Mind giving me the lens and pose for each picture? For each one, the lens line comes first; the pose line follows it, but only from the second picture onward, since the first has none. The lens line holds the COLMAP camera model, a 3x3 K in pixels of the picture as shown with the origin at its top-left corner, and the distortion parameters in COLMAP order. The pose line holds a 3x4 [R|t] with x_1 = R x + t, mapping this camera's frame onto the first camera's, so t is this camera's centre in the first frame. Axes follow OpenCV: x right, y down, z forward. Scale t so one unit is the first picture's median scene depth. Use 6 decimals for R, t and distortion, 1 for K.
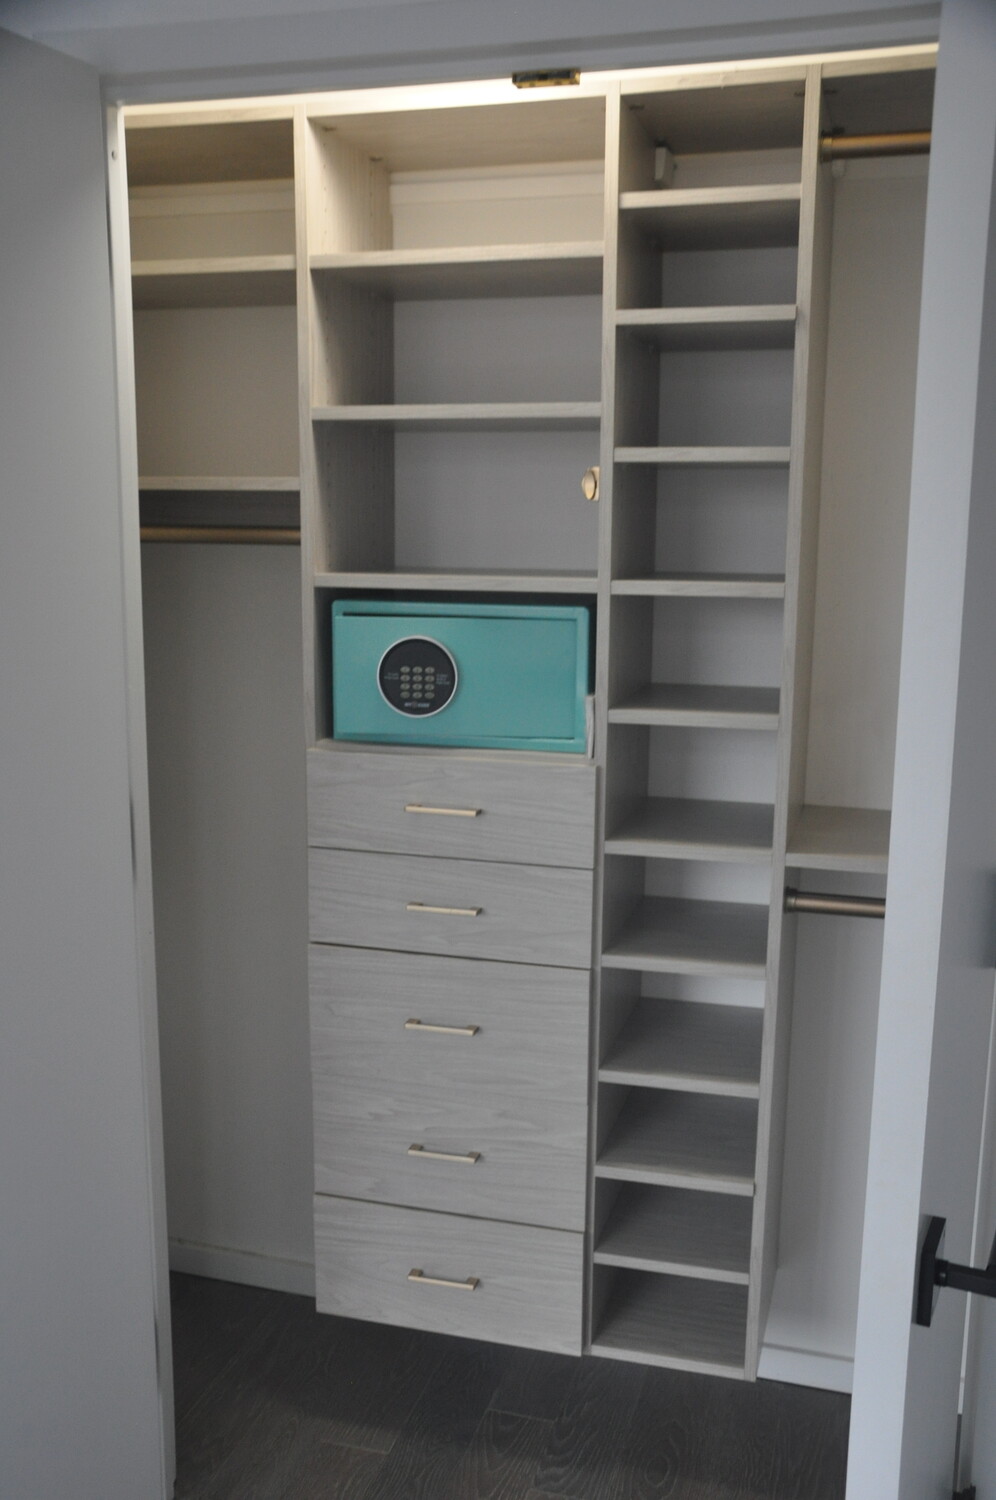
lens RADIAL K [[1394.9, 0, 528.6], [0, 1394.9, 794.5], [0, 0, 1]] dist [-0.097705, 0.201135]
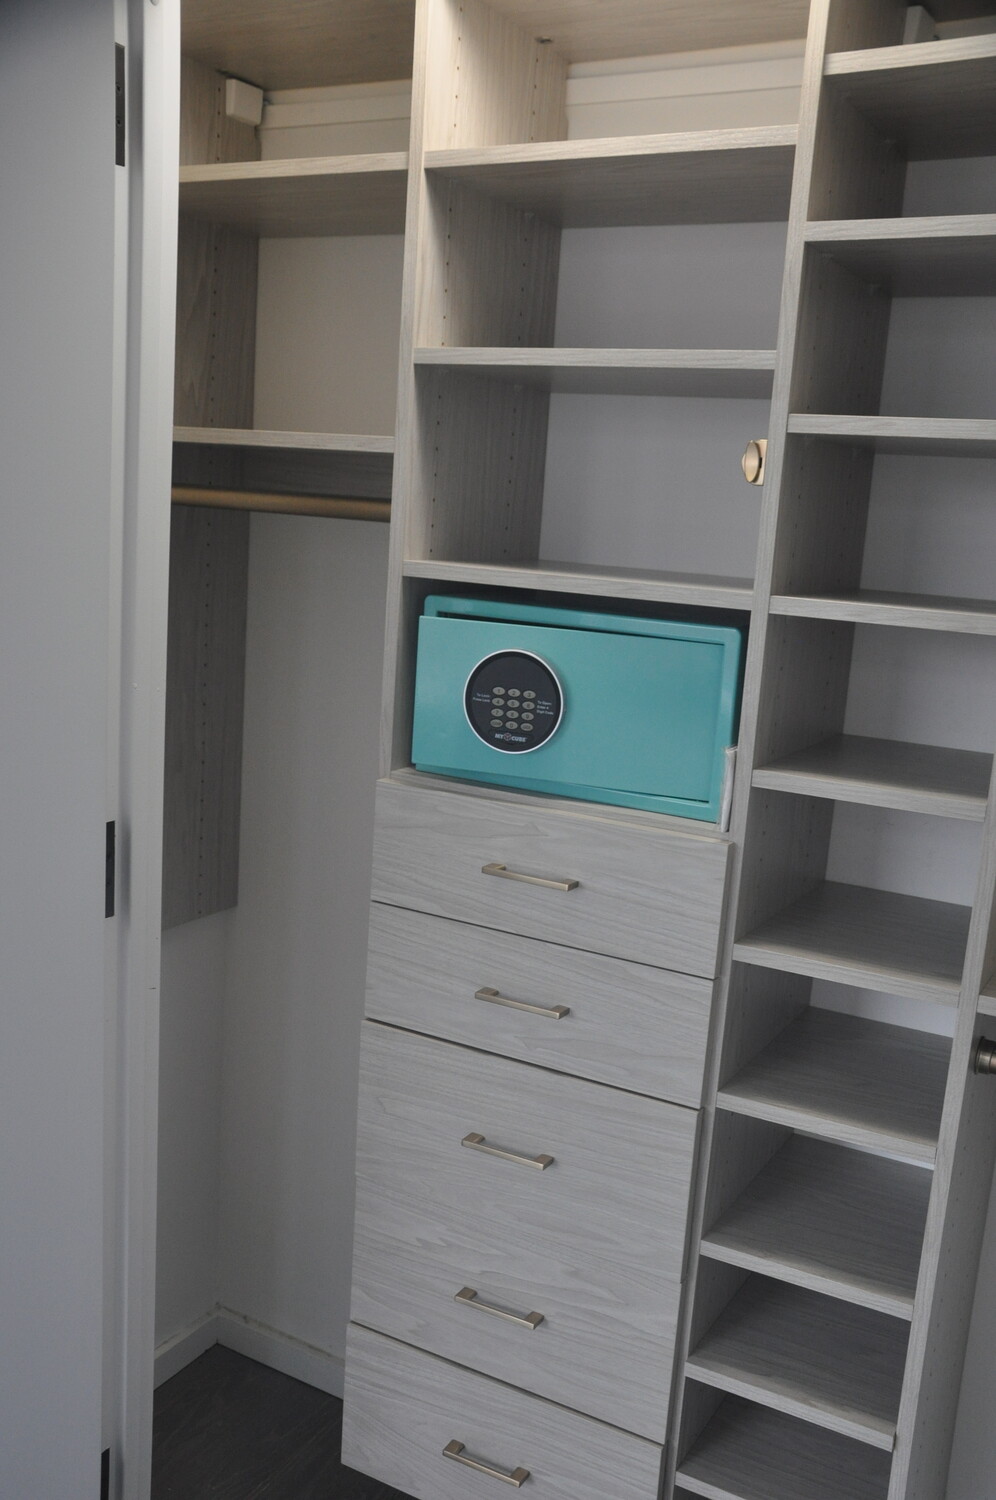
lens RADIAL K [[1394.9, 0, 528.6], [0, 1394.9, 794.5], [0, 0, 1]] dist [-0.097705, 0.201135]
pose [[0.970759, 0.100629, -0.217945, 0.100404], [-0.100493, 0.994869, 0.011736, -0.042777], [0.218007, 0.010509, 0.975891, 0.247046]]
